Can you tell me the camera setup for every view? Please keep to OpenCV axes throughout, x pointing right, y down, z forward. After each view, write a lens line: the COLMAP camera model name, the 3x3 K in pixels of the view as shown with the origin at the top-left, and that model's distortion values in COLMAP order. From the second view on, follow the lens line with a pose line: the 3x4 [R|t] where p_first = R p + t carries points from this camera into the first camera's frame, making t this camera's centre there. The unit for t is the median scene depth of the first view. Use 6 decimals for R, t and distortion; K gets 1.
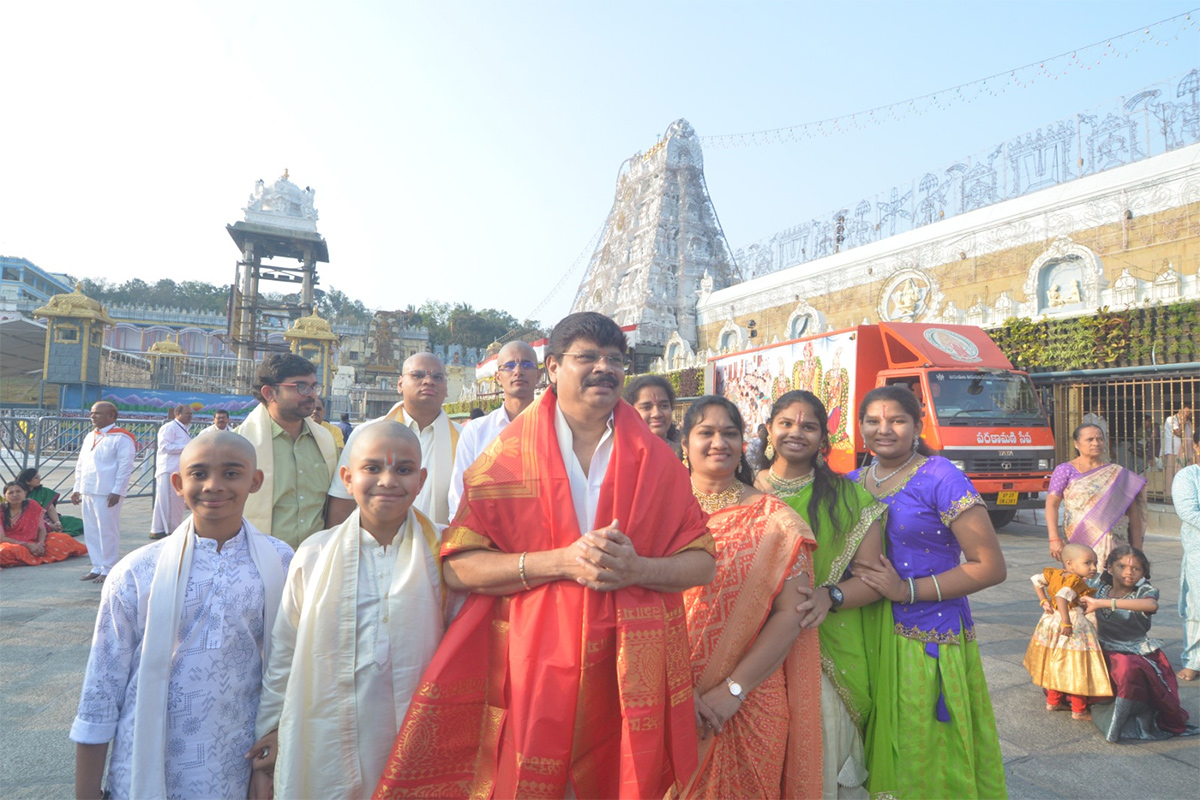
lens RADIAL K [[617.0, 0, 581.1], [0, 617.0, 404.7], [0, 0, 1]] dist [0.037503, -0.032815]
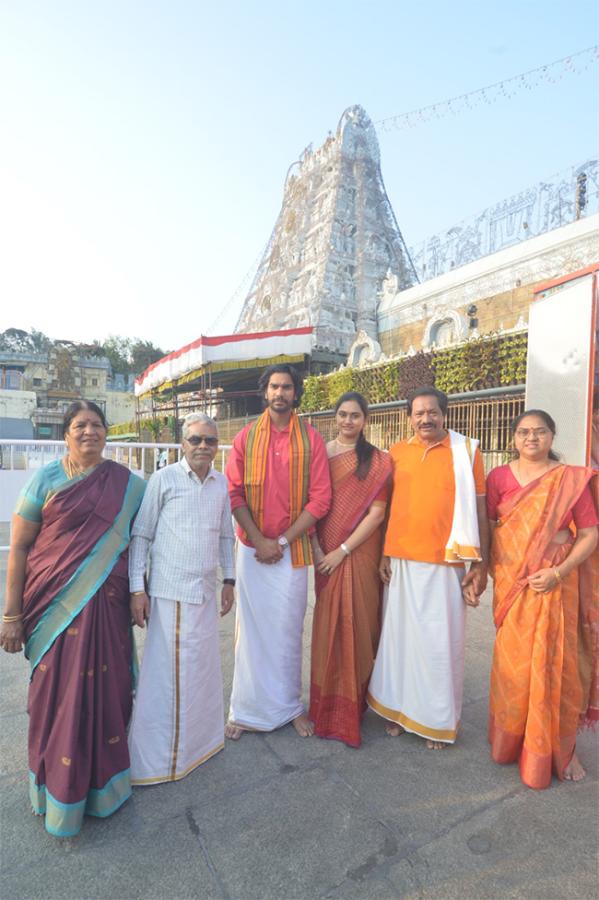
lens RADIAL K [[464.6, 0, 299.3], [0, 464.6, 461.6], [0, 0, 1]] dist [0.012028, -0.011206]
pose [[0.994066, -0.008854, 0.108414, -0.000888], [0.001540, 0.997727, 0.067363, 0.014534], [-0.108764, -0.066796, 0.991821, 0.374305]]
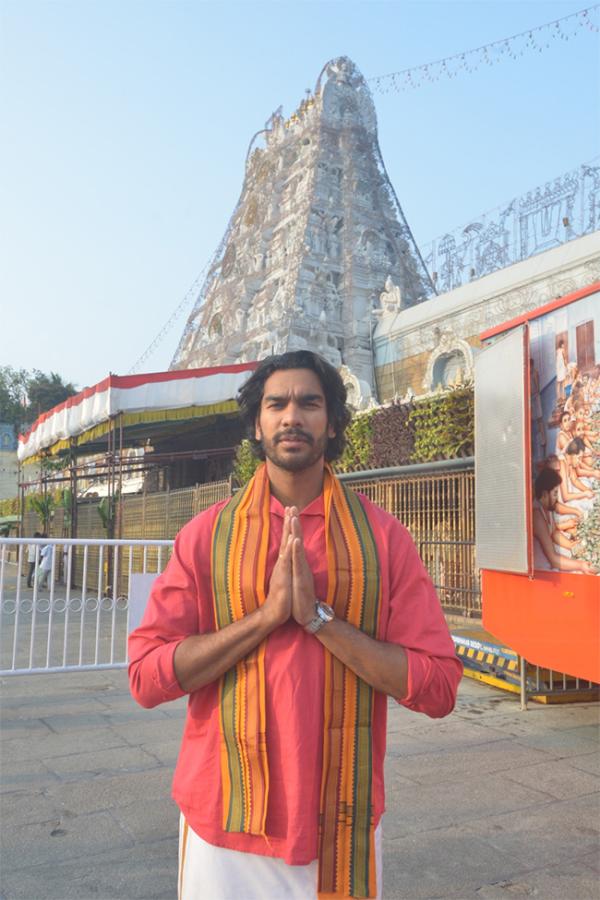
lens RADIAL K [[728.9, 0, 298.3], [0, 728.9, 454.9], [0, 0, 1]] dist [0.019030, 0.060980]
pose [[0.993149, 0.000323, 0.116853, 0.030452], [0.008052, 0.997430, -0.071197, 0.011616], [-0.116576, 0.071650, 0.990594, 0.337540]]
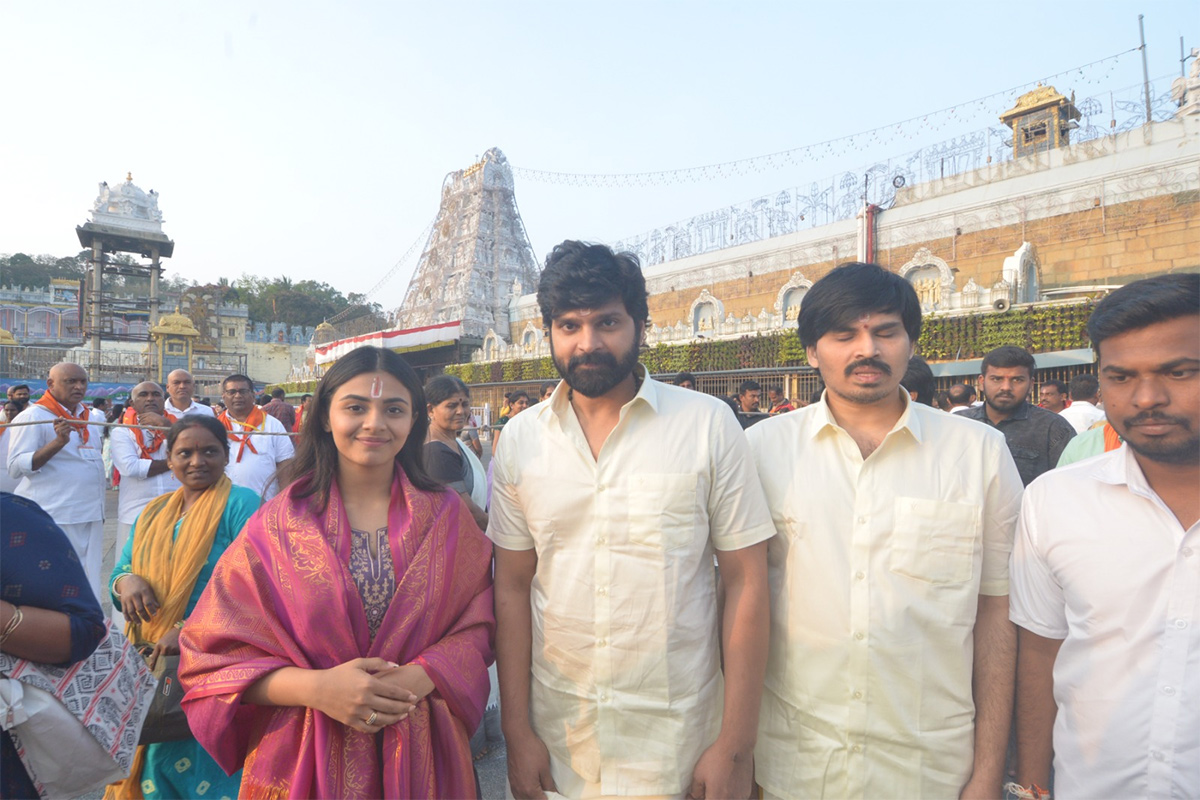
lens RADIAL K [[617.0, 0, 581.5], [0, 617.0, 409.8], [0, 0, 1]] dist [0.037503, -0.032815]
pose [[0.963983, -0.021641, 0.265080, -0.009293], [0.008150, 0.998620, 0.051890, -0.015120], [-0.265837, -0.047860, 0.962829, -0.284582]]
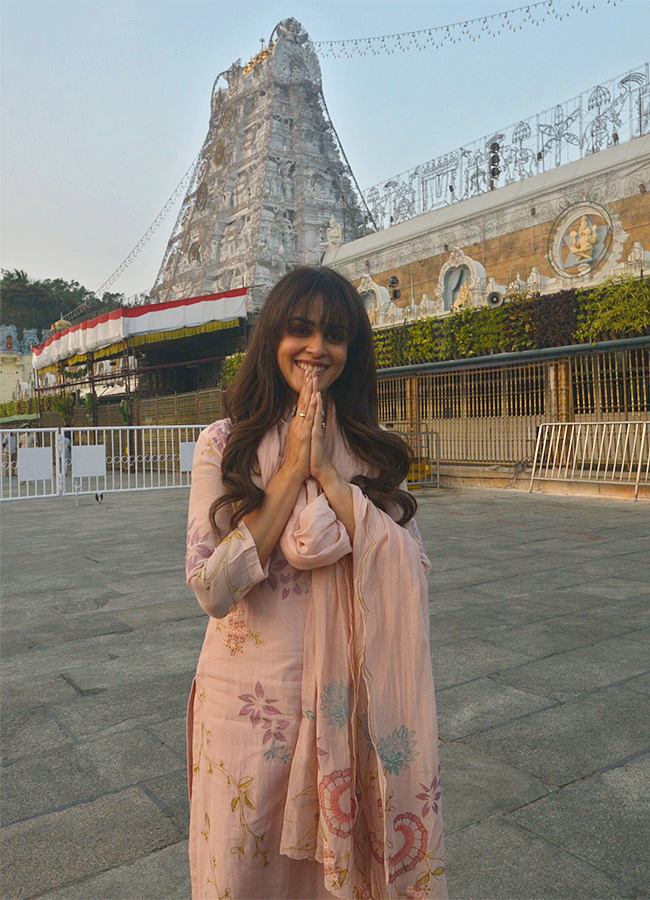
lens RADIAL K [[753.7, 0, 326.6], [0, 753.7, 421.3], [0, 0, 1]] dist [0.046795, -0.010020]
pose [[0.981576, -0.052864, 0.183615, 0.006406], [0.046496, 0.998164, 0.038818, 0.004375], [-0.185330, -0.029565, 0.982232, 0.061041]]
